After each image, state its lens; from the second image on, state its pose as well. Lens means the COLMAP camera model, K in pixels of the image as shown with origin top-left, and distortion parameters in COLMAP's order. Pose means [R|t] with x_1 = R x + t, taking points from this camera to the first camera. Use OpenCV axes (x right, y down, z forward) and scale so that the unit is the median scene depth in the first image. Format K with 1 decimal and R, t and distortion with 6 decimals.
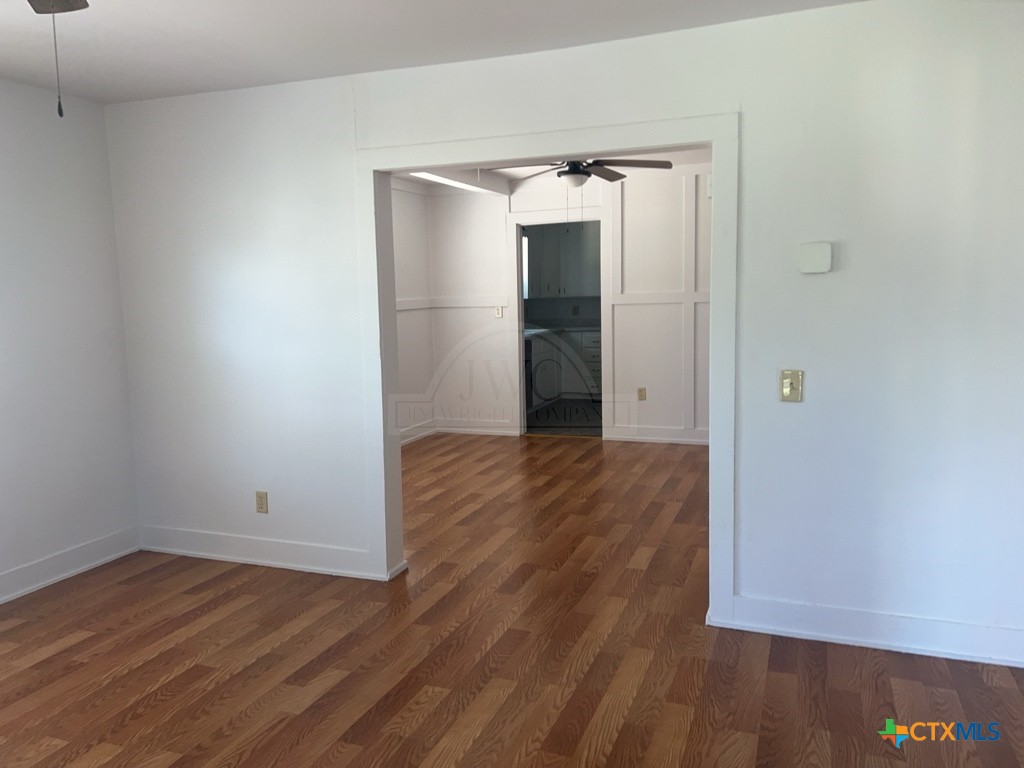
lens RADIAL K [[786.2, 0, 511.4], [0, 786.2, 378.1], [0, 0, 1]] dist [0.067495, -0.077477]
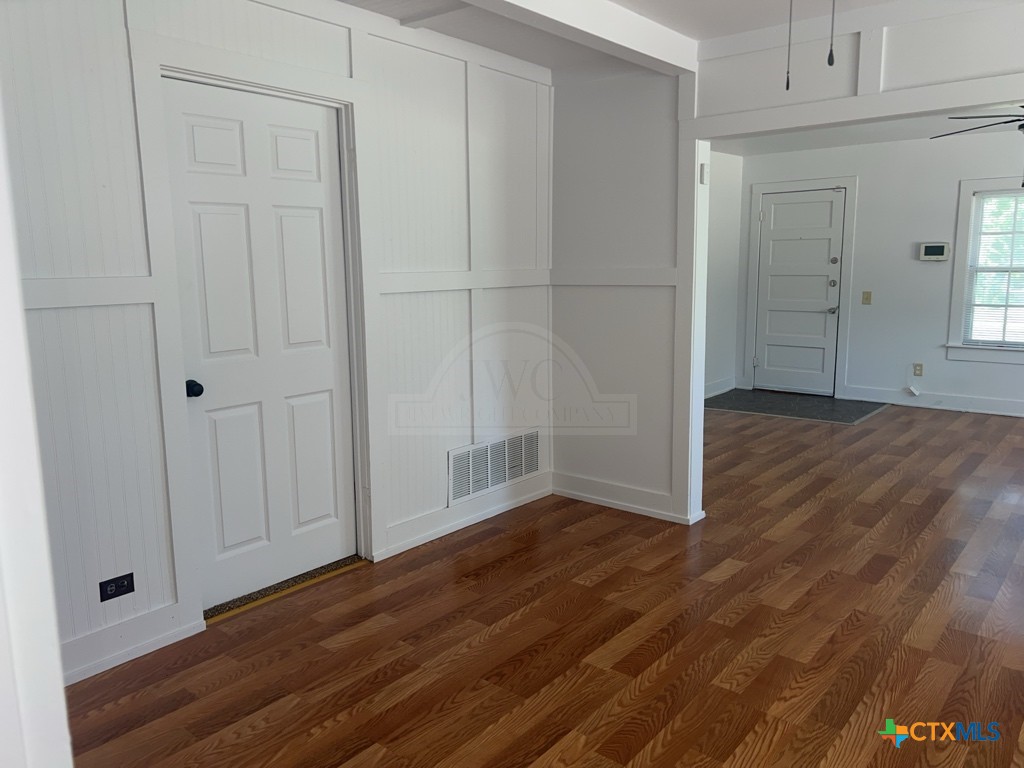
lens RADIAL K [[786.2, 0, 491.9], [0, 786.2, 376.4], [0, 0, 1]] dist [0.067495, -0.077477]
pose [[-0.945250, -0.012399, 0.326110, 0.067856], [0.070484, 0.967937, 0.241103, -0.111646], [-0.318644, 0.250888, -0.914069, 0.987637]]
